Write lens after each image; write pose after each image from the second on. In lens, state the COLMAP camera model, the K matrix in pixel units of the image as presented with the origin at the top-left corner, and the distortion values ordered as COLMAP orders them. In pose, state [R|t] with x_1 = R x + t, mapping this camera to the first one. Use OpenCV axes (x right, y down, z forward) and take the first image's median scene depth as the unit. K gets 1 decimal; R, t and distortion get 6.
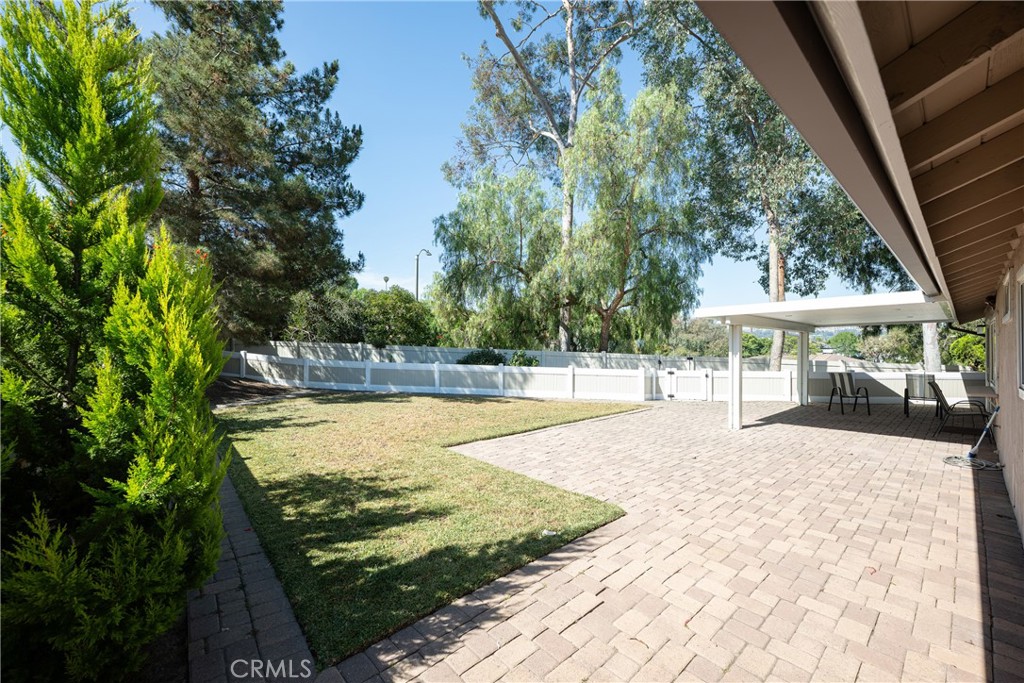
lens RADIAL K [[406.4, 0, 512.0], [0, 406.4, 341.5], [0, 0, 1]] dist [-0.000117, -0.000004]
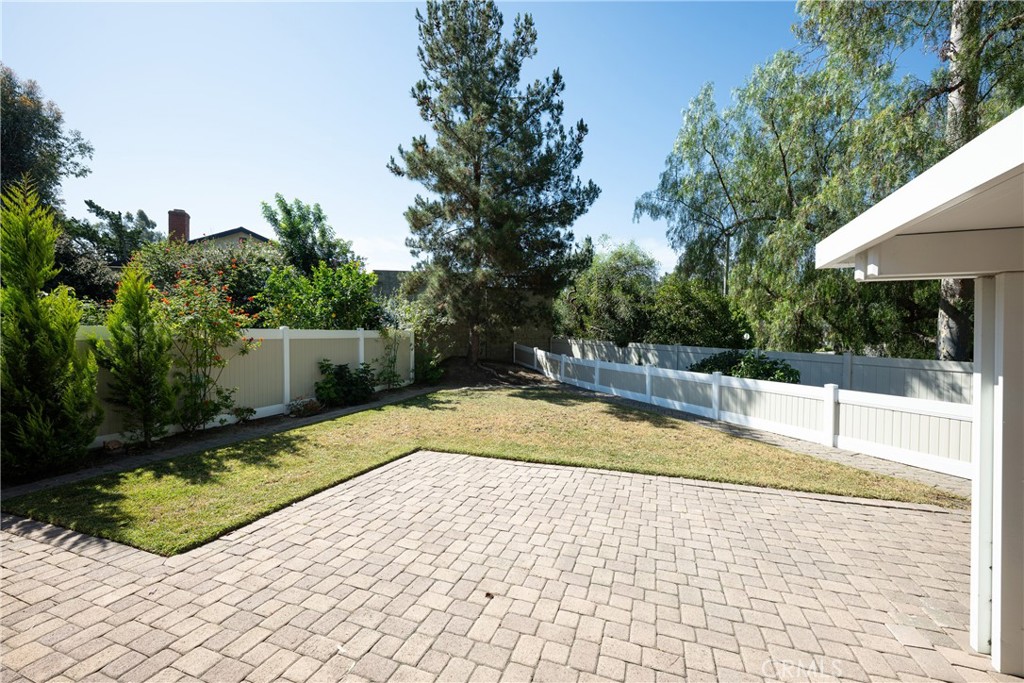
lens RADIAL K [[406.4, 0, 512.0], [0, 406.4, 341.5], [0, 0, 1]] dist [-0.000117, -0.000004]
pose [[0.475246, 0.000992, -0.879852, 0.405161], [0.001946, 0.999996, 0.002179, 0.002435], [0.879851, -0.002748, 0.475242, 0.381138]]
